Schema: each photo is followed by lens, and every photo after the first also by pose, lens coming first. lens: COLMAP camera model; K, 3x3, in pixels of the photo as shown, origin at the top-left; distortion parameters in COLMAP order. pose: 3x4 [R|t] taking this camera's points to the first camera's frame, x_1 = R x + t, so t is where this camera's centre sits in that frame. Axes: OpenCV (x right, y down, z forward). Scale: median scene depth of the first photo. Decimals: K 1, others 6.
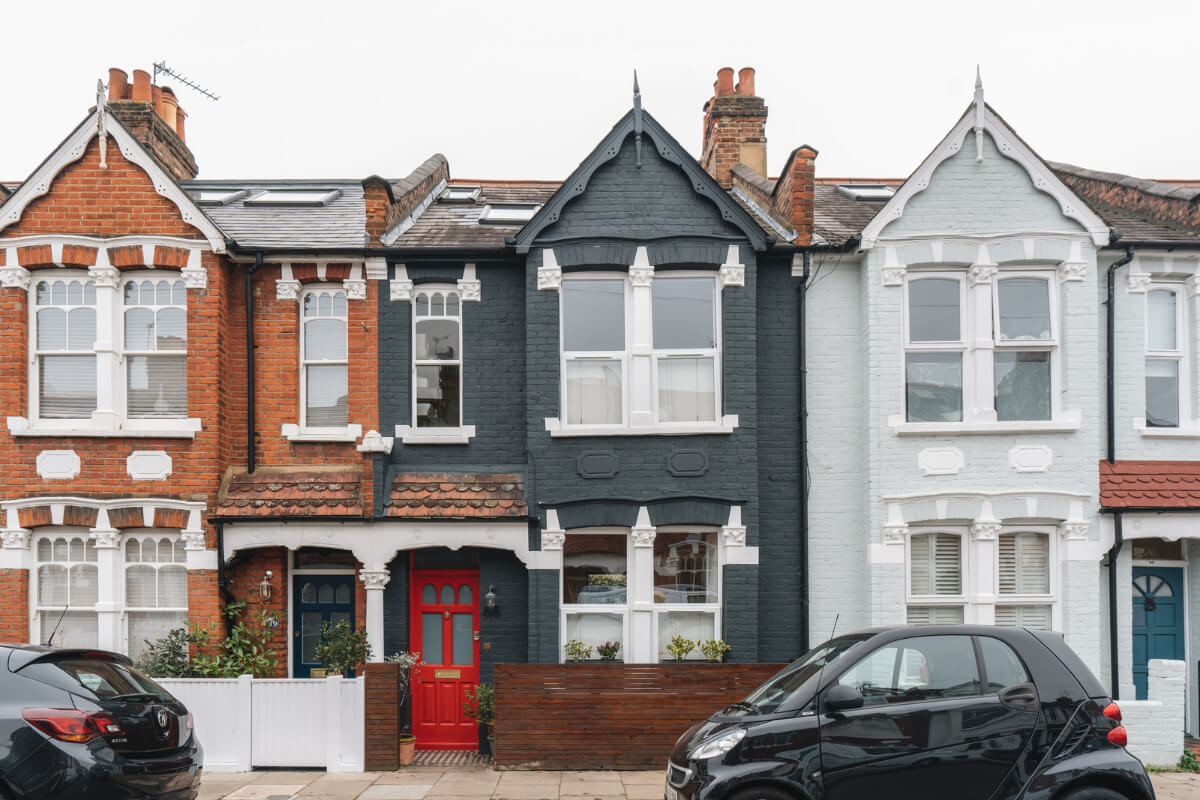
lens RADIAL K [[1057.2, 0, 600.0], [0, 1057.2, 400.0], [0, 0, 1]] dist [0.006896, 0.002497]
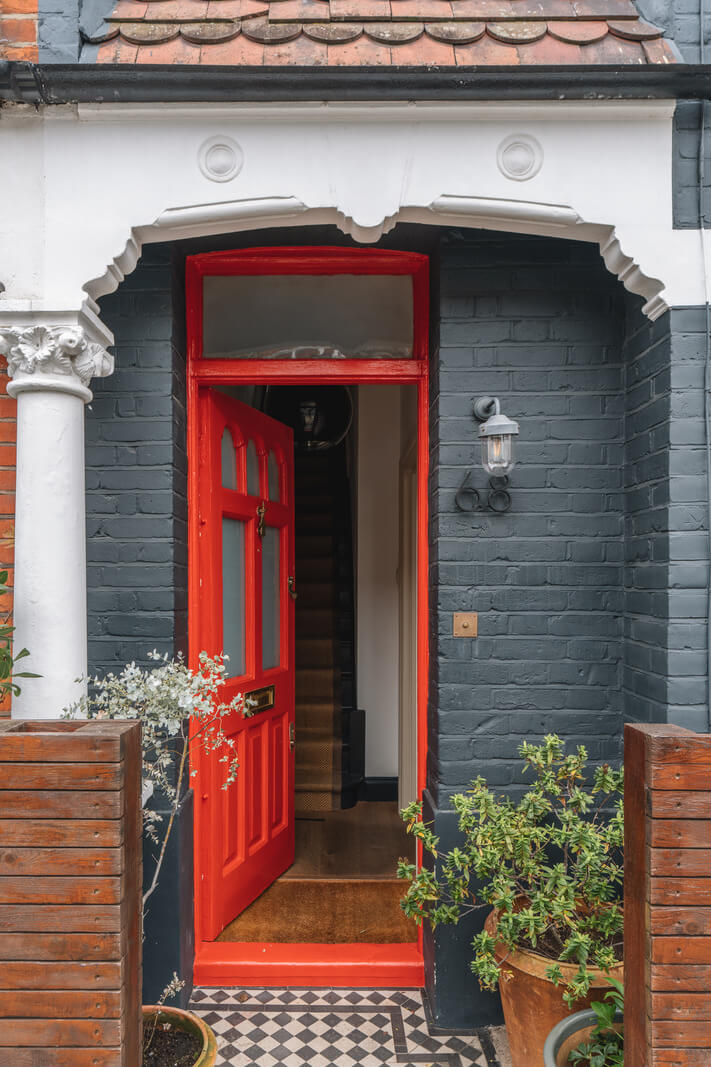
lens RADIAL K [[940.0, 0, 355.5], [0, 940.0, 533.5], [0, 0, 1]] dist [0.006896, 0.002497]
pose [[0.999741, -0.004461, 0.022300, -0.145276], [0.003973, 0.999753, 0.021871, 0.207490], [-0.022392, -0.021777, 0.999512, 0.775238]]
